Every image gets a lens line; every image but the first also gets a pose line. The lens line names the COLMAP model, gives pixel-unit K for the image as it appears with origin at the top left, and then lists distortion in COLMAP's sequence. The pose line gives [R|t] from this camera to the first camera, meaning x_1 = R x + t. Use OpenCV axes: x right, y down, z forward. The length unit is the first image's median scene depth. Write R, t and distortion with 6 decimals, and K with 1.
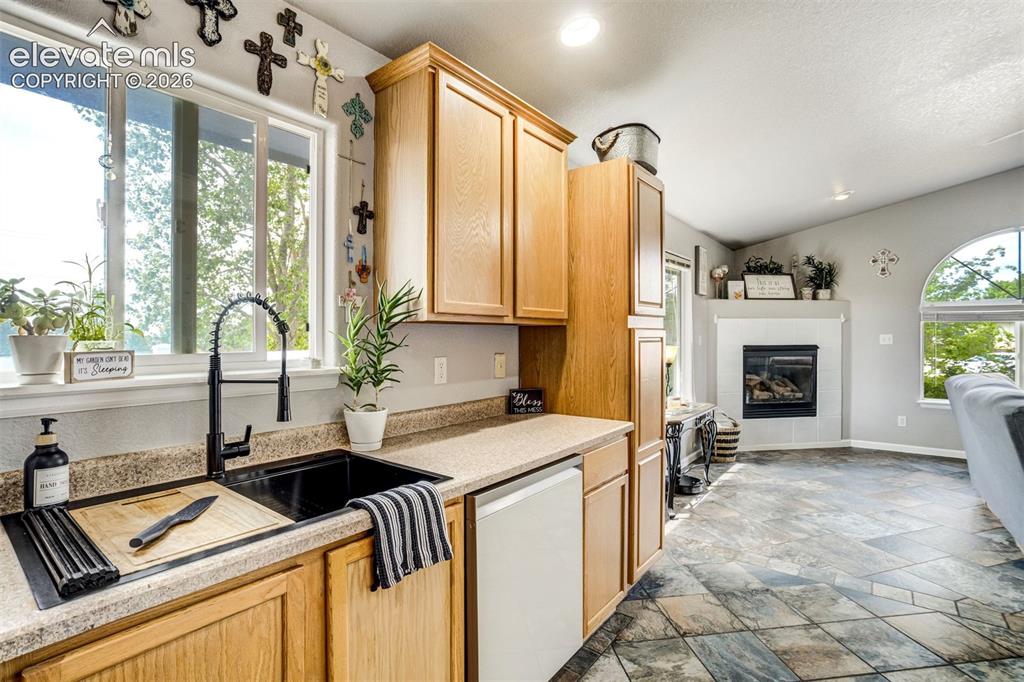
lens RADIAL K [[452.8, 0, 509.7], [0, 452.8, 335.1], [0, 0, 1]] dist [-0.026523, 0.008742]
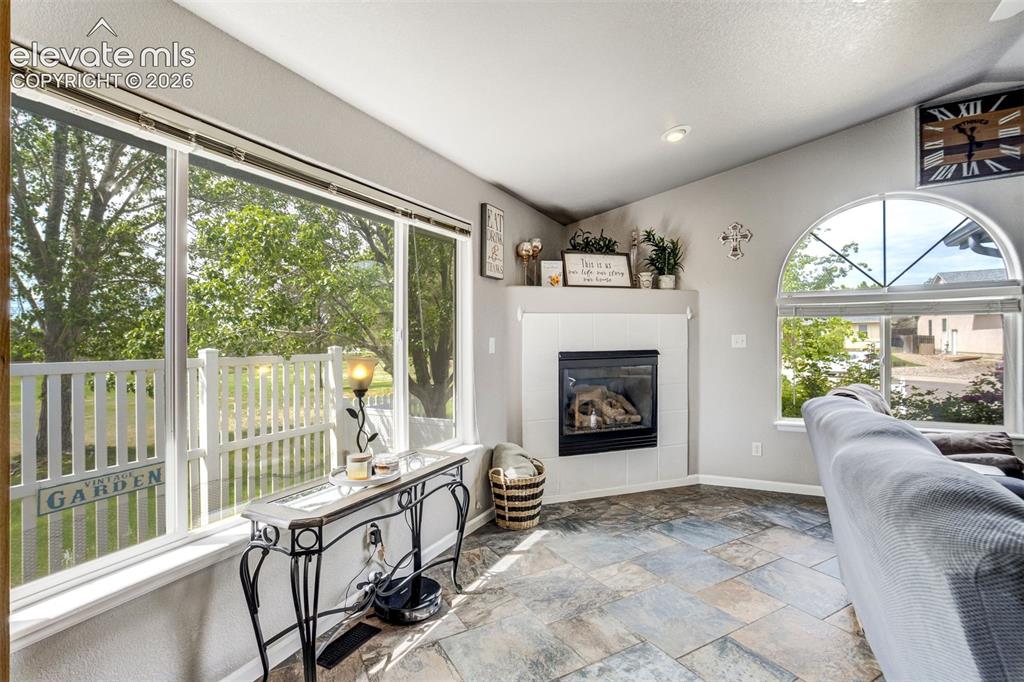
lens RADIAL K [[451.2, 0, 528.1], [0, 451.2, 344.0], [0, 0, 1]] dist [-0.031285, 0.014069]
pose [[0.976719, -0.013819, 0.214077, 0.322726], [0.012550, 0.999895, 0.007283, 0.004999], [-0.214155, -0.004427, 0.976790, 0.323796]]
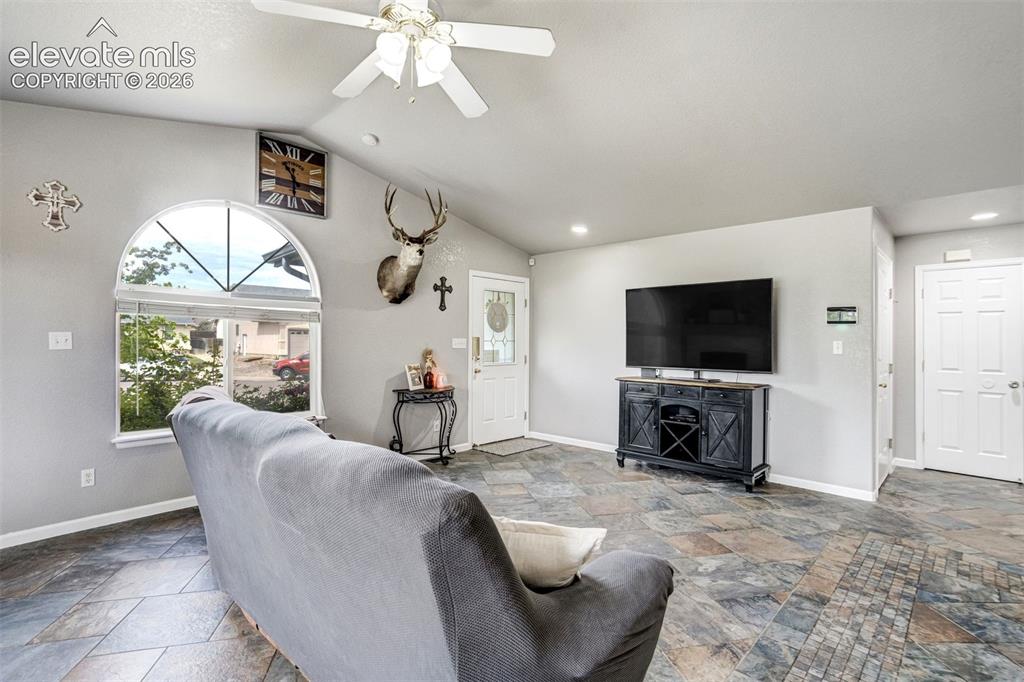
lens RADIAL K [[473.8, 0, 475.0], [0, 473.8, 346.7], [0, 0, 1]] dist [-0.009854, -0.000391]
pose [[0.122281, -0.007294, 0.992469, 0.303934], [-0.014047, 0.999860, 0.009079, 0.005614], [-0.992396, -0.015051, 0.122161, 0.388439]]
